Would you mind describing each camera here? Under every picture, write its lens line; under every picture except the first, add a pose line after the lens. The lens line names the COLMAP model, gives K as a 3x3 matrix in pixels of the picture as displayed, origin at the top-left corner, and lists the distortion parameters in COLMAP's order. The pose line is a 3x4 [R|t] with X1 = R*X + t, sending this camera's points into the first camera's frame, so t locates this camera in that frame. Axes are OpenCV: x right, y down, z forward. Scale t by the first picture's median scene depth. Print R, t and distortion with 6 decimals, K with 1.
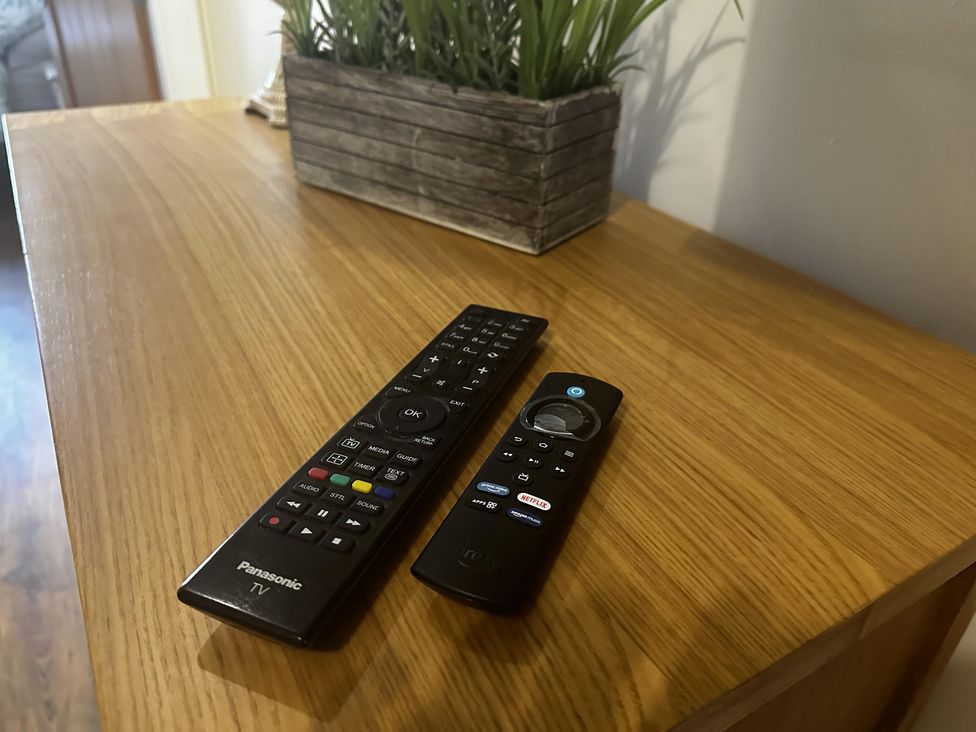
lens RADIAL K [[754.9, 0, 504.8], [0, 754.9, 361.1], [0, 0, 1]] dist [0.101907, -0.176844]
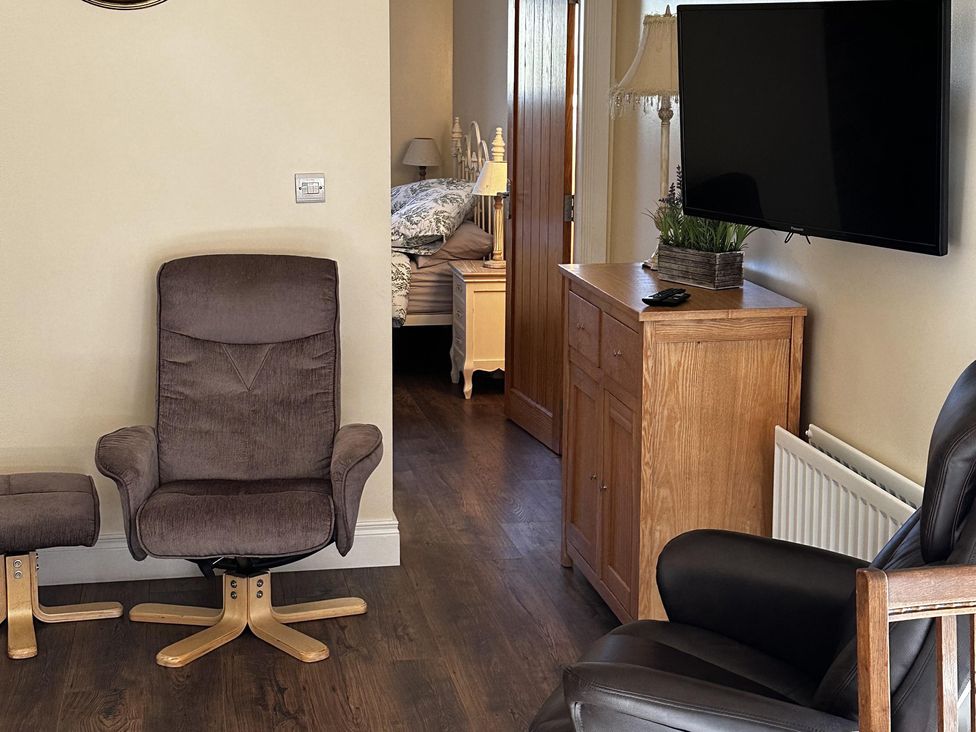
lens RADIAL K [[1830.9, 0, 487.7], [0, 1830.9, 410.6], [0, 0, 1]] dist [0.418888, -0.055128]
pose [[0.939936, 0.044286, -0.338465, 2.108893], [-0.148410, 0.945947, -0.288374, 3.247681], [0.307399, 0.321285, 0.895702, -7.427037]]
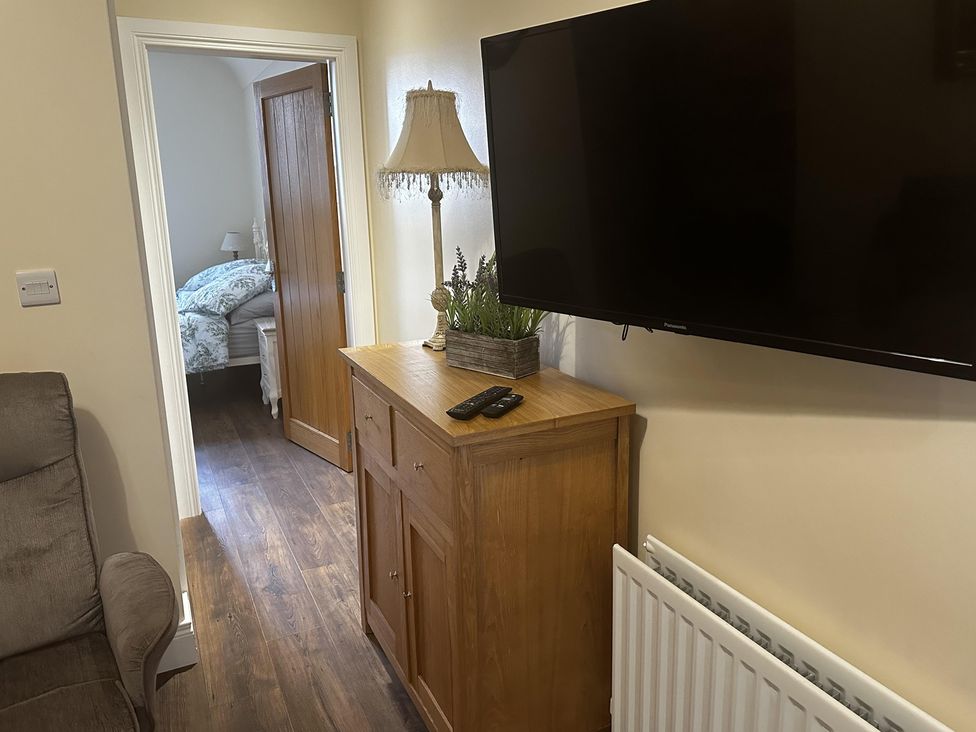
lens RADIAL K [[754.9, 0, 504.8], [0, 754.9, 361.1], [0, 0, 1]] dist [0.101907, -0.176844]
pose [[0.995538, -0.029372, -0.089678, 0.304048], [0.002639, 0.958622, -0.284671, 0.771660], [0.094328, 0.283164, 0.954421, -2.388752]]
